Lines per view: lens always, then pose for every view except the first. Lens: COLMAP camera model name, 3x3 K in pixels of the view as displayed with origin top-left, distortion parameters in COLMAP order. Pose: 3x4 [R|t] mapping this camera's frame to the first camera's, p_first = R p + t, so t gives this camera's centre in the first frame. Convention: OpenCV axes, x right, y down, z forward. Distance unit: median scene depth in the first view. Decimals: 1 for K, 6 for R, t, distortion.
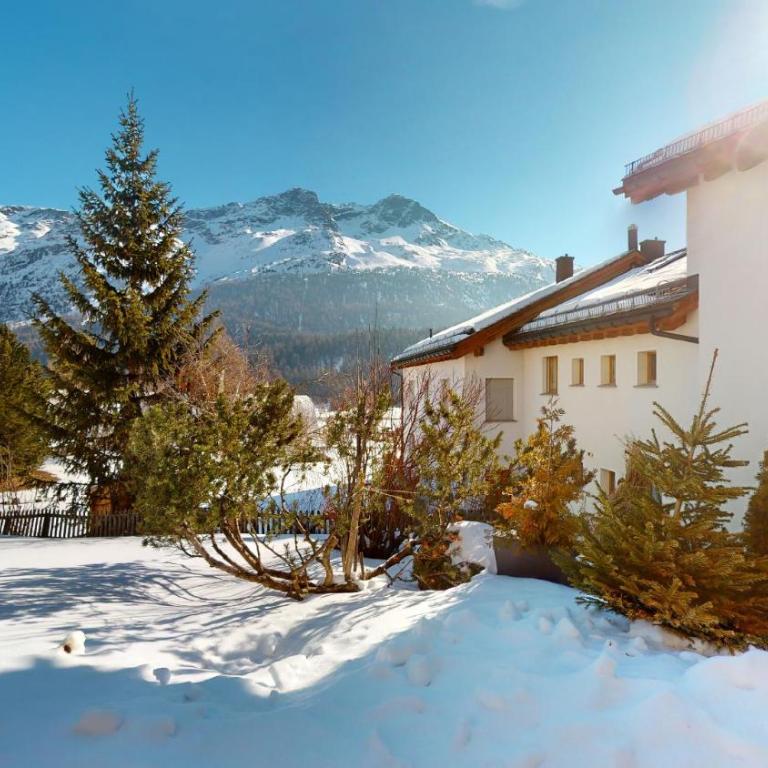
lens RADIAL K [[501.1, 0, 384.4], [0, 501.1, 385.6], [0, 0, 1]] dist [0.000960, 0.000465]
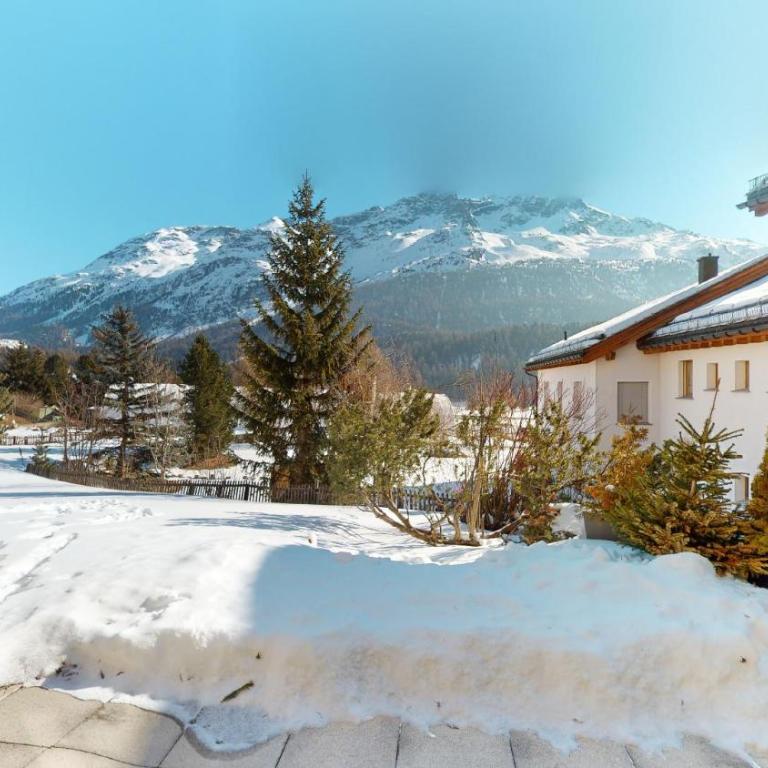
lens RADIAL K [[501.1, 0, 384.4], [0, 501.1, 385.6], [0, 0, 1]] dist [0.000960, 0.000465]
pose [[0.962875, 0.006631, -0.269867, 0.027237], [-0.005388, 0.999971, 0.005347, -0.012678], [0.269895, -0.003695, 0.962883, -0.158414]]
